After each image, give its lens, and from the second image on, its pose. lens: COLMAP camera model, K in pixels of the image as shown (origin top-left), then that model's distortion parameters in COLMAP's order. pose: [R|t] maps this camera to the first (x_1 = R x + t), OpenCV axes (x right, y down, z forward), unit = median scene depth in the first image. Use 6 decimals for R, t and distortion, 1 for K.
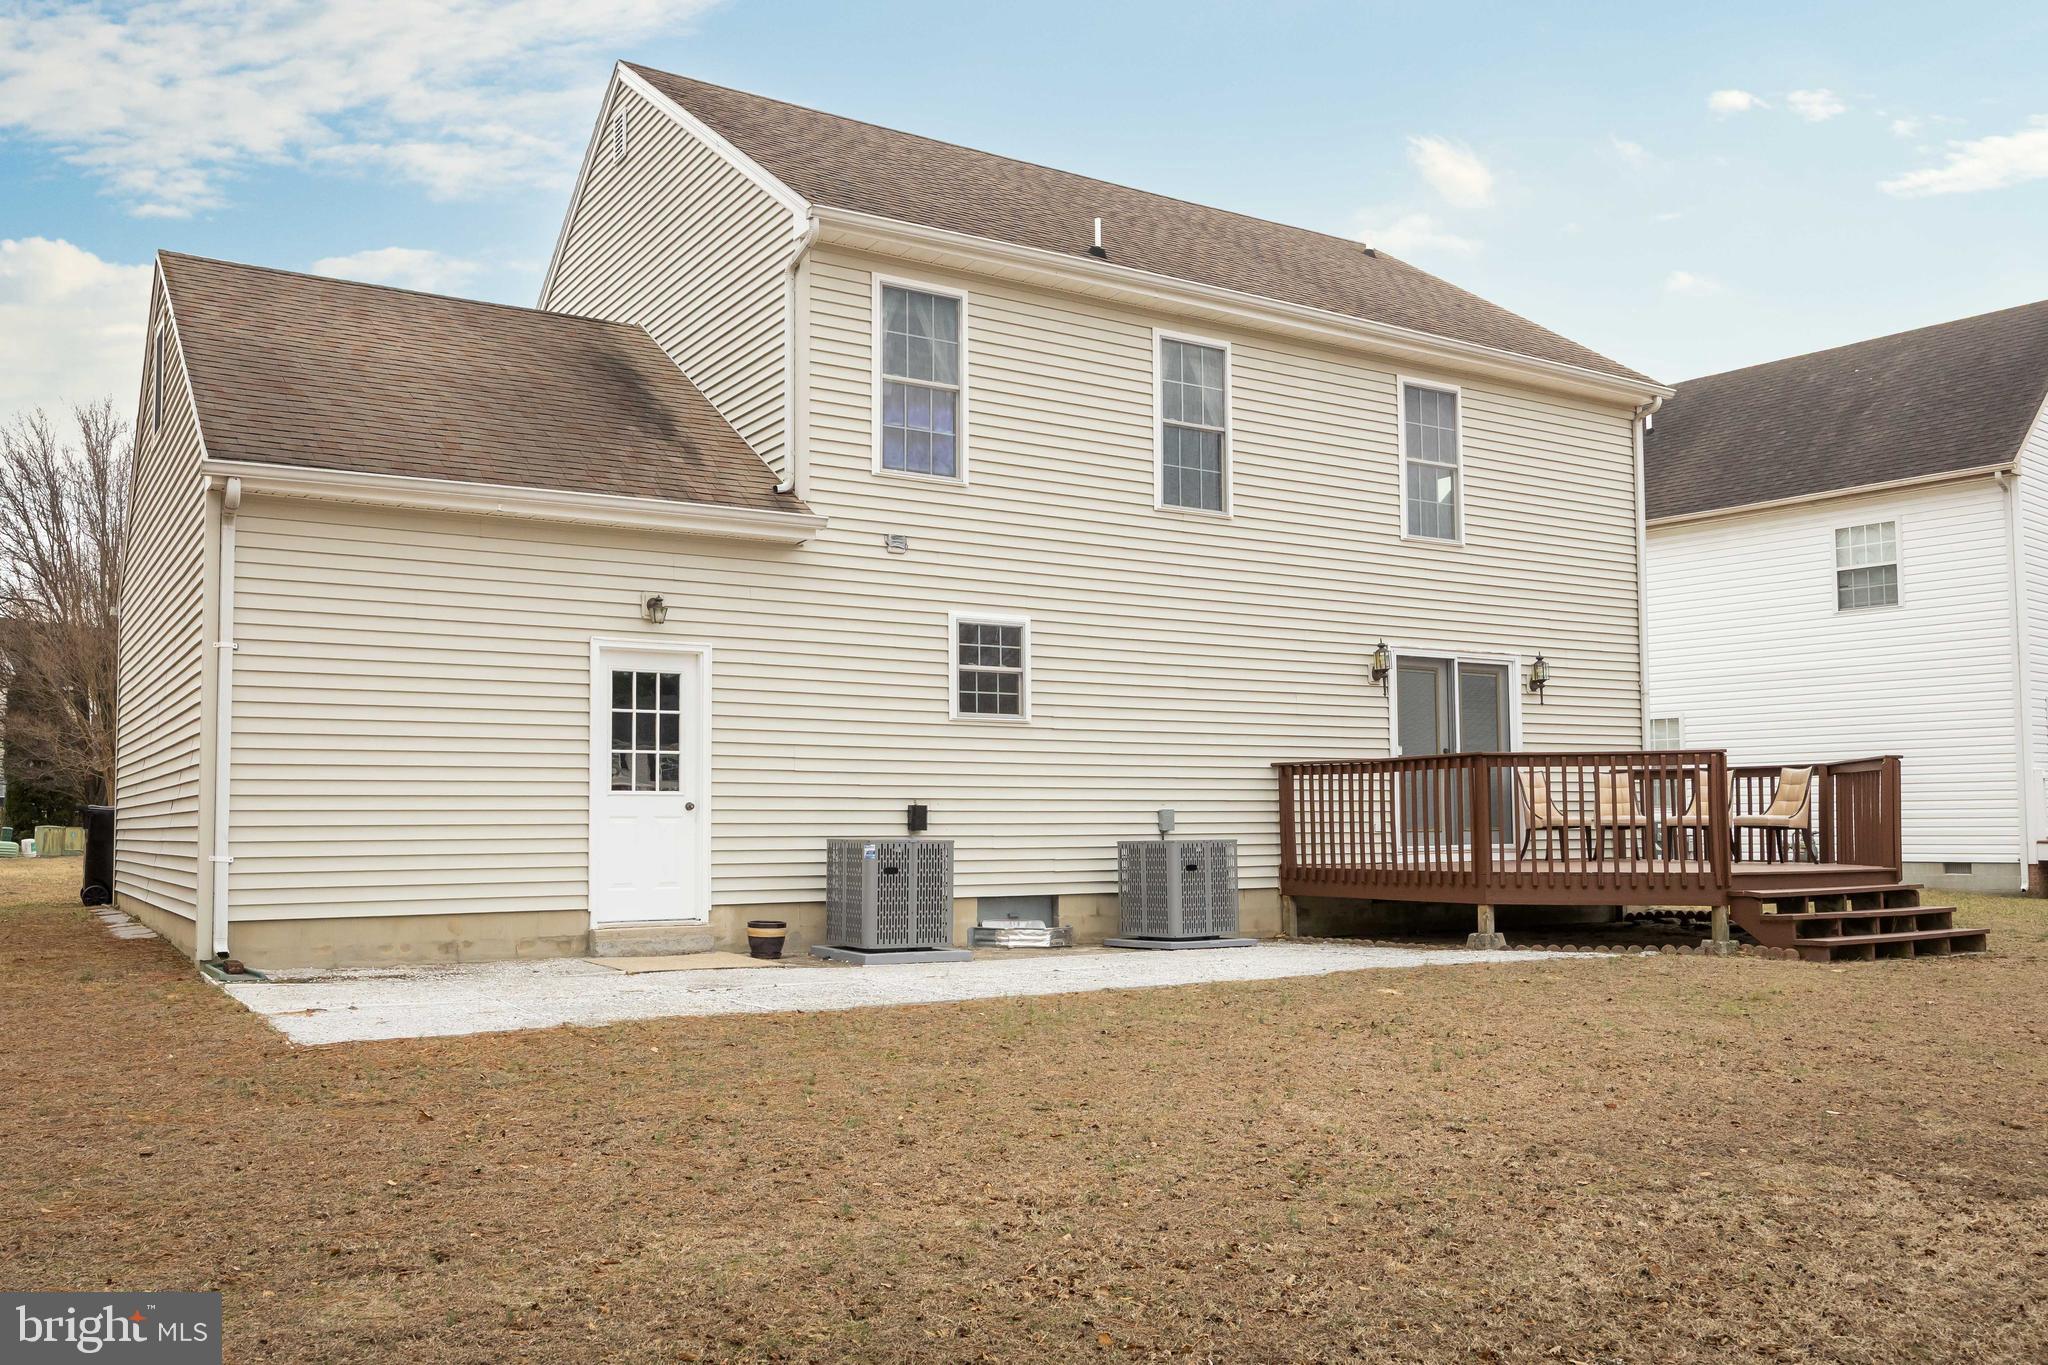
lens RADIAL K [[1939.0, 0, 1024.0], [0, 1939.0, 682.5], [0, 0, 1]] dist [-0.002412, -0.001108]
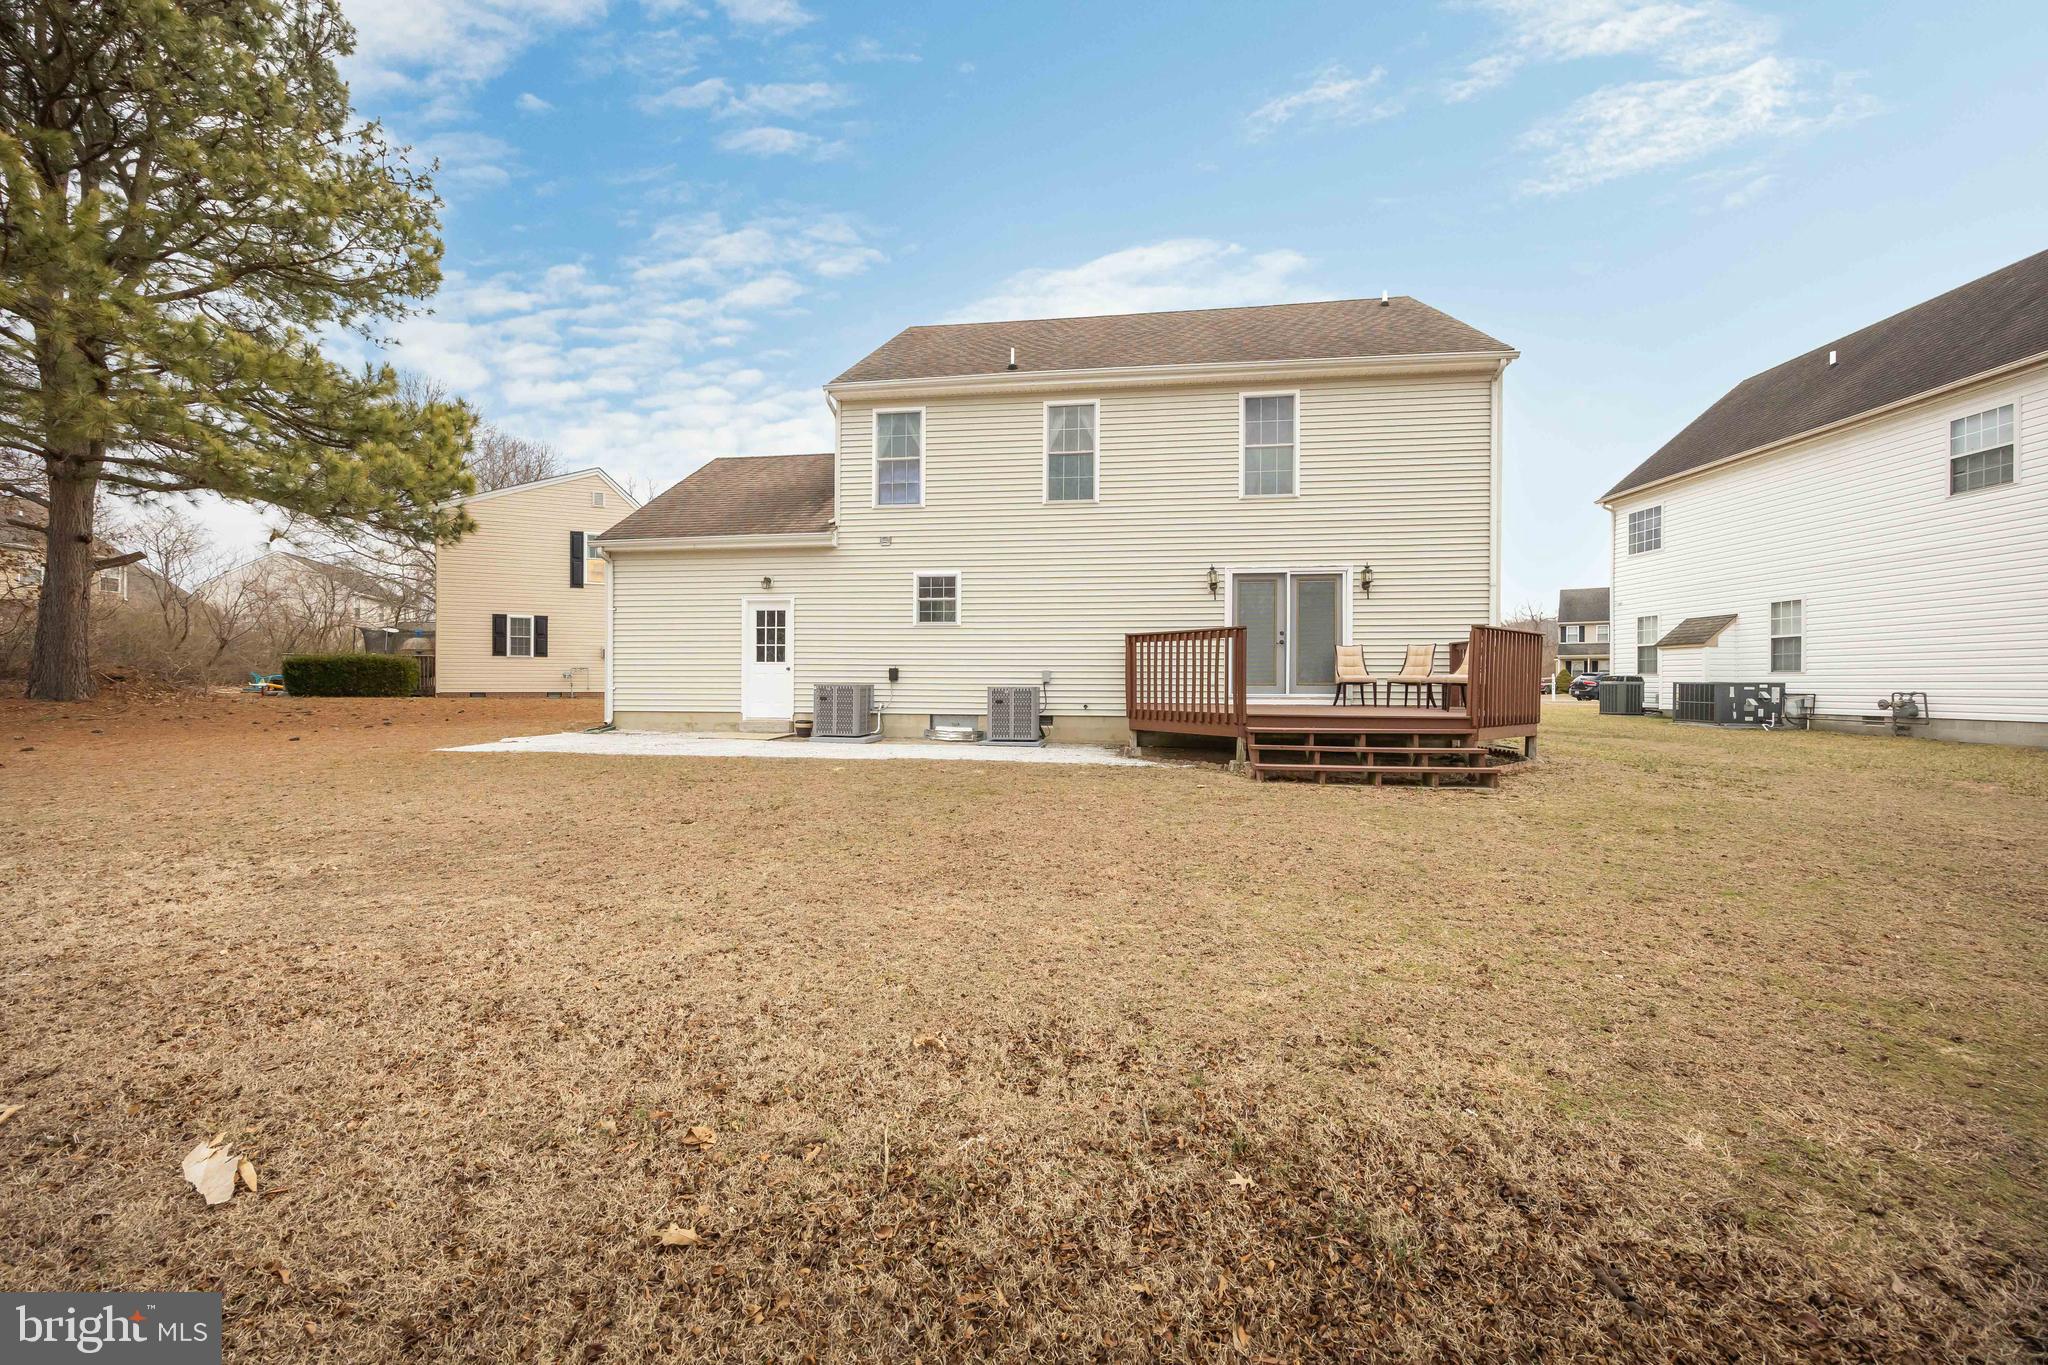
lens RADIAL K [[838.5, 0, 1019.3], [0, 838.5, 684.7], [0, 0, 1]] dist [0.002878, 0.000306]
pose [[0.707855, 0.008411, -0.706308, 0.596481], [0.043807, 0.997482, 0.055781, 0.033170], [0.704998, -0.070426, 0.705704, 0.416683]]
